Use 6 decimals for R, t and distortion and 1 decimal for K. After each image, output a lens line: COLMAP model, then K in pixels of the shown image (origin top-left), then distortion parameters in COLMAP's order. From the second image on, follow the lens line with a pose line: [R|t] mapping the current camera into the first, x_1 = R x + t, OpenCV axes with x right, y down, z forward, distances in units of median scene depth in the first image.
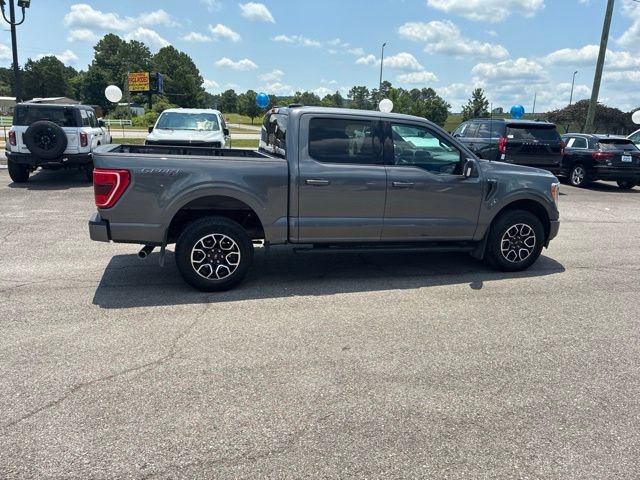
lens RADIAL K [[483.8, 0, 317.6], [0, 483.8, 234.7], [0, 0, 1]] dist [0.054028, -0.072131]
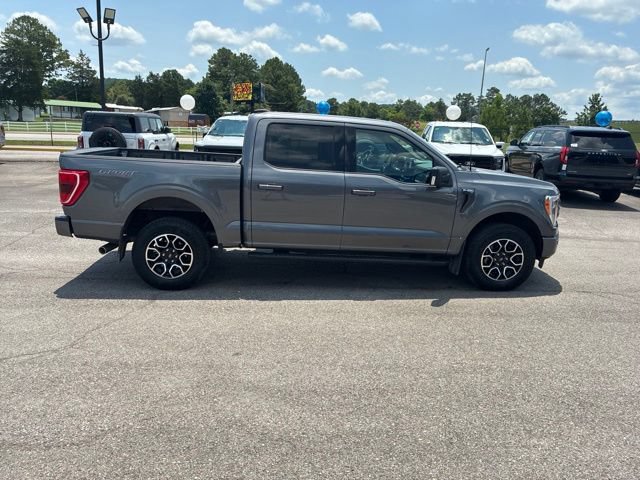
lens RADIAL K [[483.8, 0, 318.2], [0, 483.8, 236.3], [0, 0, 1]] dist [0.054028, -0.072131]
pose [[0.979328, 0.045823, -0.197022, 0.264518], [-0.048295, 0.998803, -0.007758, -0.003819], [0.196430, 0.017113, 0.980368, 0.037275]]
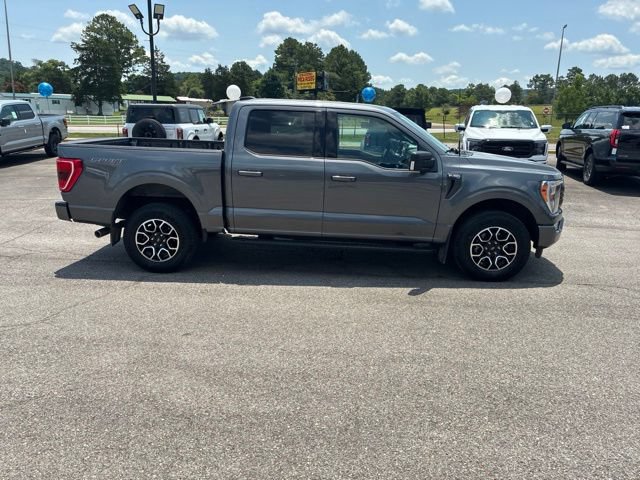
lens RADIAL K [[483.8, 0, 317.5], [0, 483.8, 236.1], [0, 0, 1]] dist [0.054028, -0.072131]
pose [[0.942727, 0.061444, -0.327858, 0.419815], [-0.057450, 0.998109, 0.021864, -0.007306], [0.328581, -0.001776, 0.944474, 0.079288]]
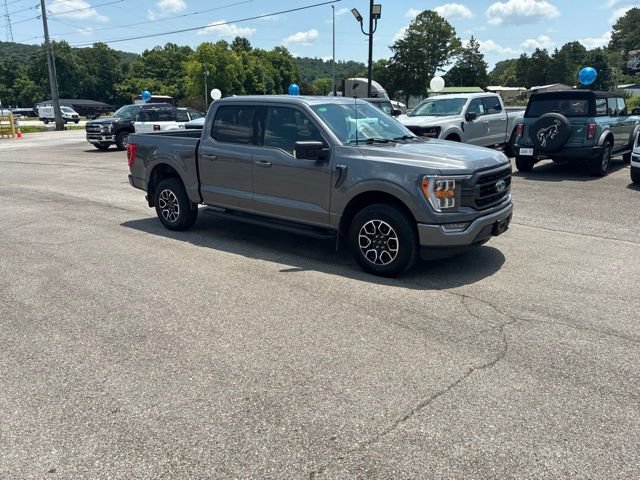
lens RADIAL K [[483.8, 0, 317.9], [0, 483.8, 248.0], [0, 0, 1]] dist [0.054028, -0.072131]
pose [[0.574399, 0.185852, -0.797198, 1.086302], [-0.144652, 0.981604, 0.124618, -0.067854], [0.805693, 0.043735, 0.590716, 0.432415]]
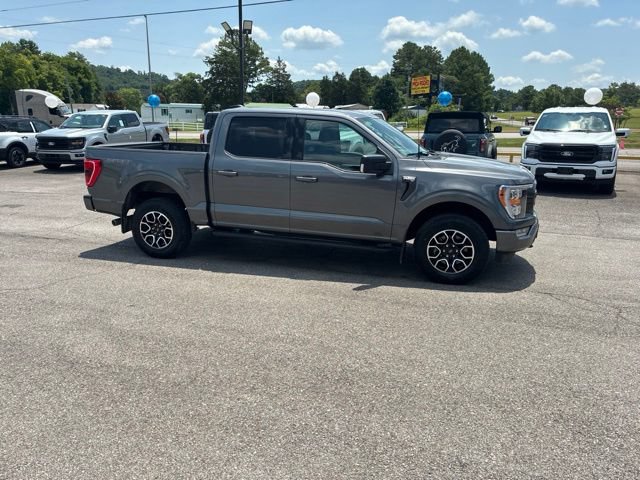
lens RADIAL K [[483.8, 0, 317.8], [0, 483.8, 236.4], [0, 0, 1]] dist [0.054028, -0.072131]
pose [[0.837401, 0.097966, -0.537738, 0.715470], [-0.096844, 0.994834, 0.030429, -0.014830], [0.537942, 0.026595, 0.842562, 0.139246]]
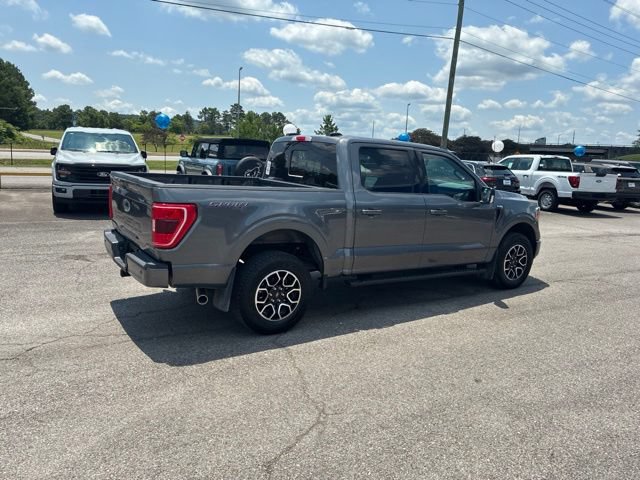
lens RADIAL K [[483.8, 0, 316.2], [0, 483.8, 234.7], [0, 0, 1]] dist [0.054028, -0.072131]
pose [[0.955484, -0.034911, 0.292971, -0.352663], [0.047534, 0.998218, -0.036076, -0.028524], [-0.291190, 0.048397, 0.955440, 0.084649]]
